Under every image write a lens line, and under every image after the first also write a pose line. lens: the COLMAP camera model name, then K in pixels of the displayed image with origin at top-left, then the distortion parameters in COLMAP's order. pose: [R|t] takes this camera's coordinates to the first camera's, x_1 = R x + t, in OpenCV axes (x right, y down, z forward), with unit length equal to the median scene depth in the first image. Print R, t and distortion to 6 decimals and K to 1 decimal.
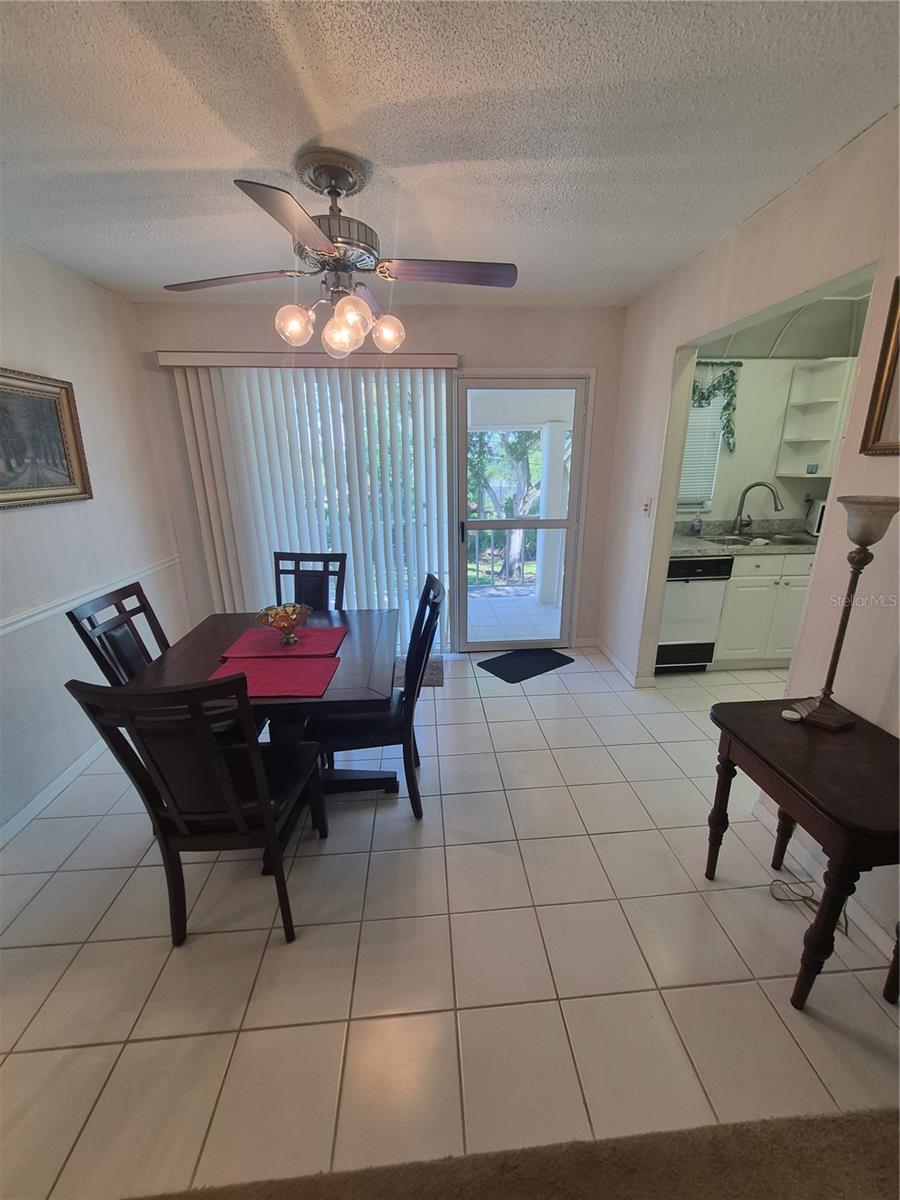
lens RADIAL K [[469.9, 0, 452.9], [0, 469.9, 606.6], [0, 0, 1]] dist [0.003006, -0.002426]
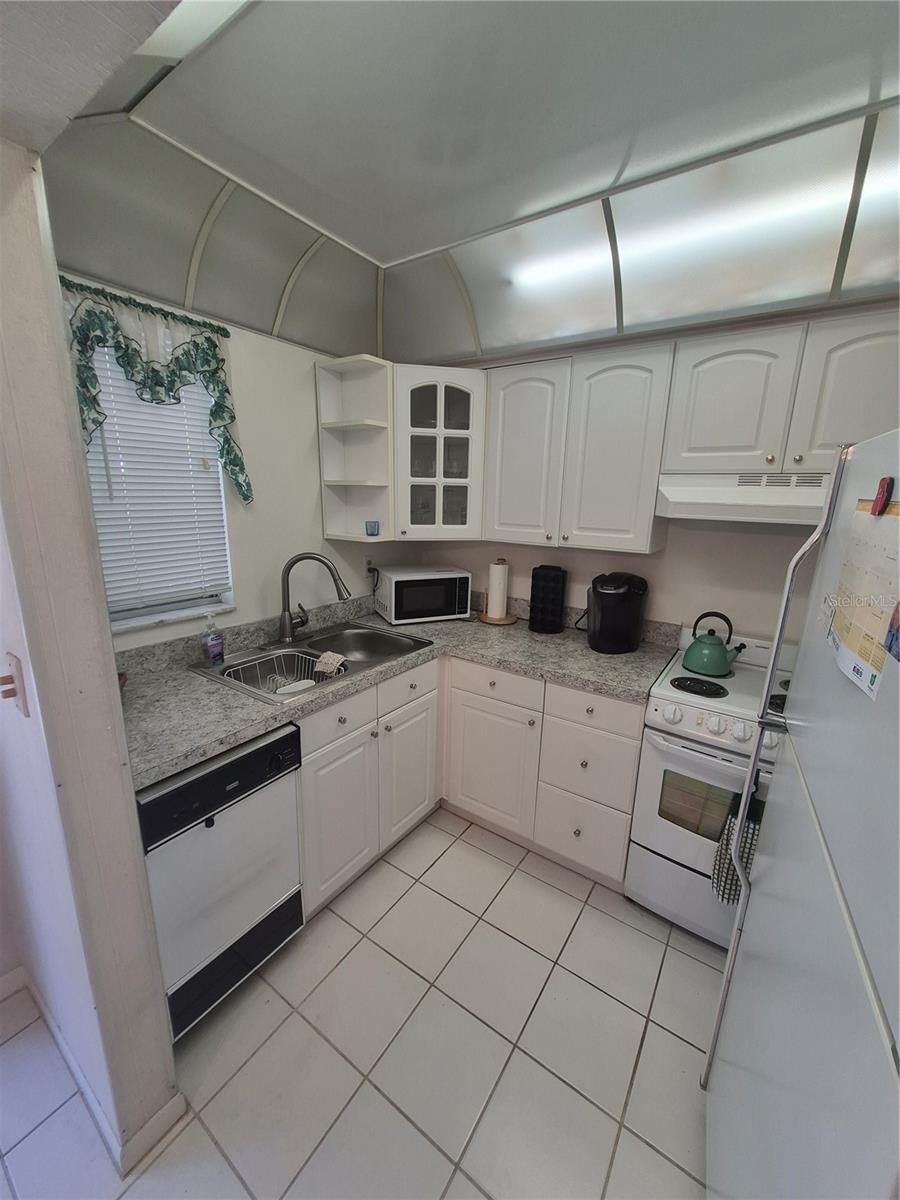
lens RADIAL K [[469.9, 0, 457.6], [0, 469.9, 608.6], [0, 0, 1]] dist [0.003006, -0.002426]
pose [[0.619127, -0.162142, 0.768370, 0.321691], [0.203425, 0.978168, 0.042501, -0.188399], [-0.758485, 0.129993, 0.638594, 0.512944]]
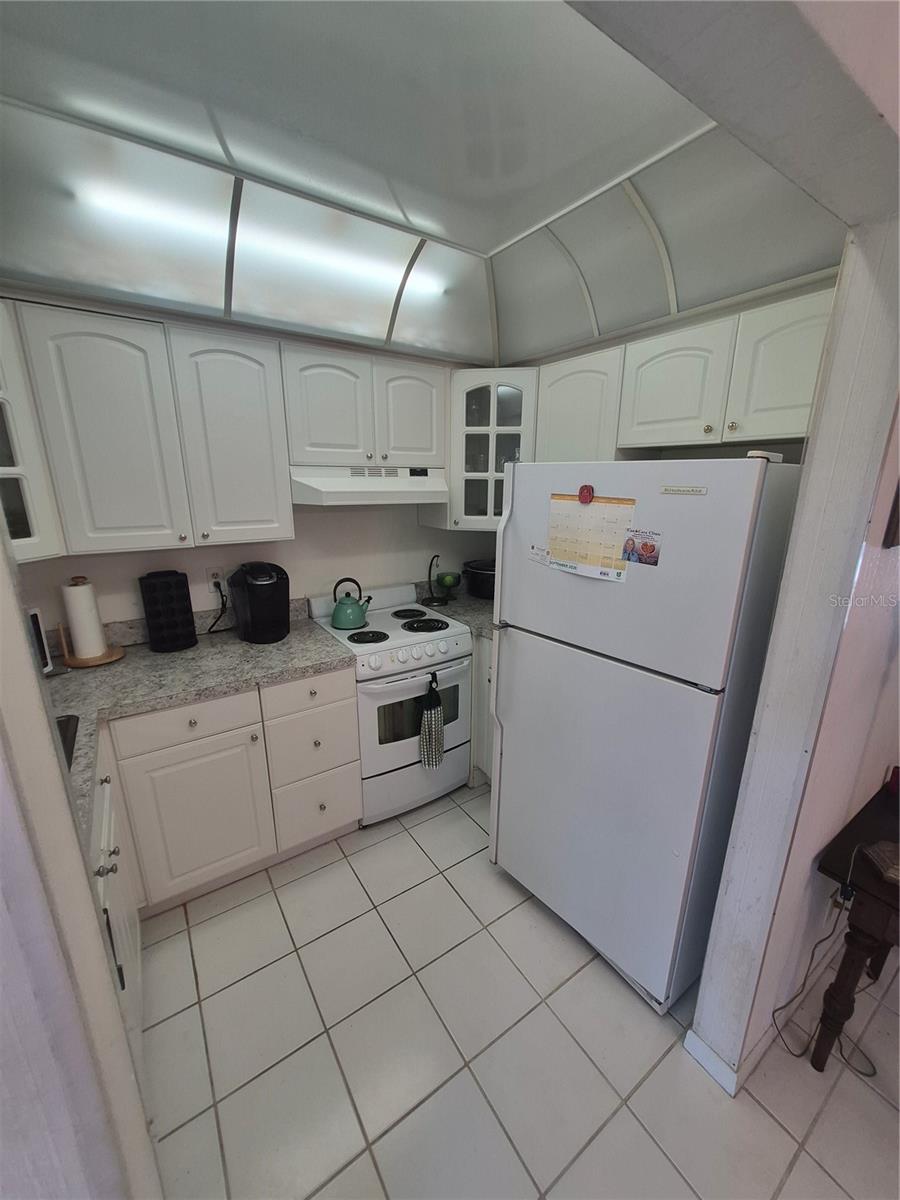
lens RADIAL K [[469.9, 0, 453.0], [0, 469.9, 608.3], [0, 0, 1]] dist [0.003006, -0.002426]
pose [[-0.507395, -0.229938, 0.830469, 0.276223], [0.250057, 0.882983, 0.397256, -0.292473], [-0.824634, 0.409231, -0.390524, 0.791289]]
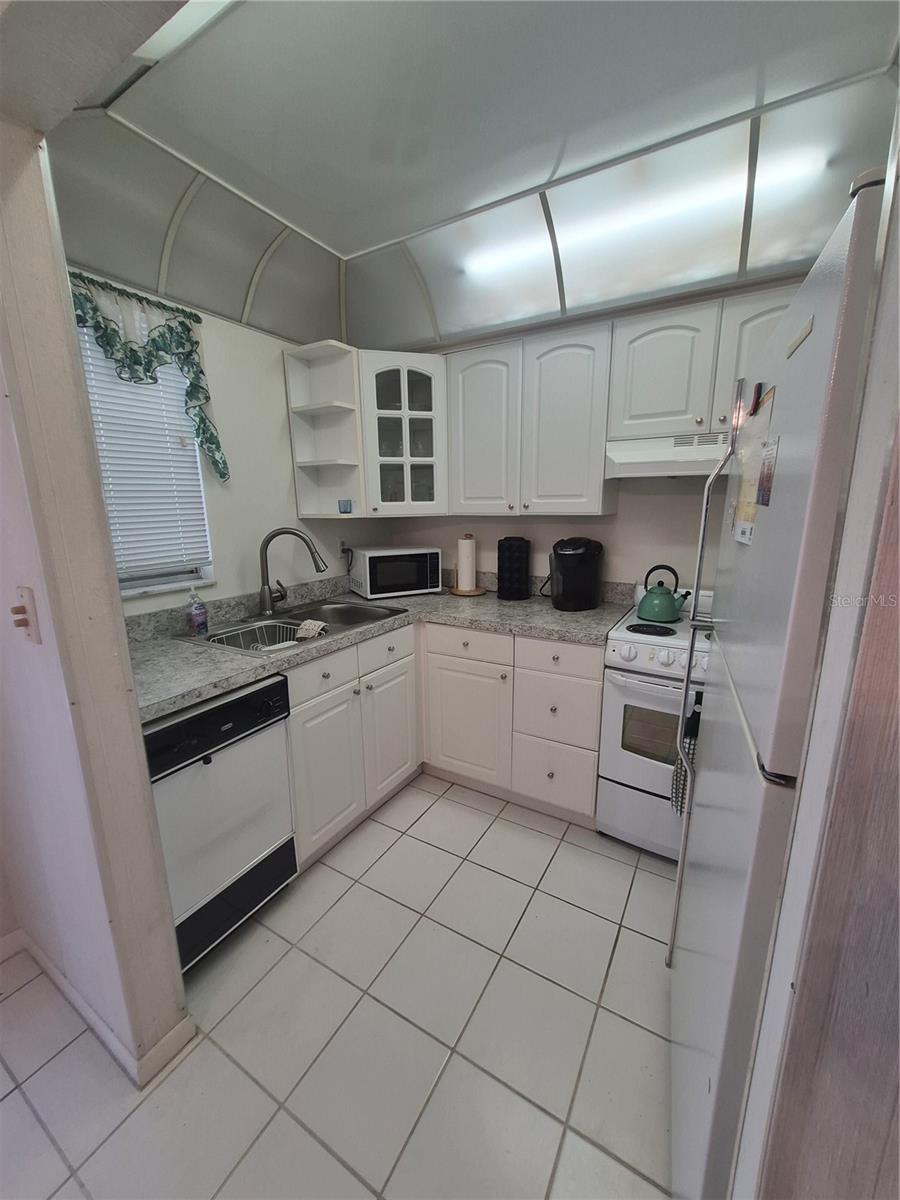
lens RADIAL K [[469.9, 0, 458.2], [0, 469.9, 608.9], [0, 0, 1]] dist [0.003006, -0.002426]
pose [[0.563709, -0.177096, 0.806765, 0.280390], [0.249403, 0.967648, 0.038147, -0.133974], [-0.787420, 0.179705, 0.589640, 0.496107]]
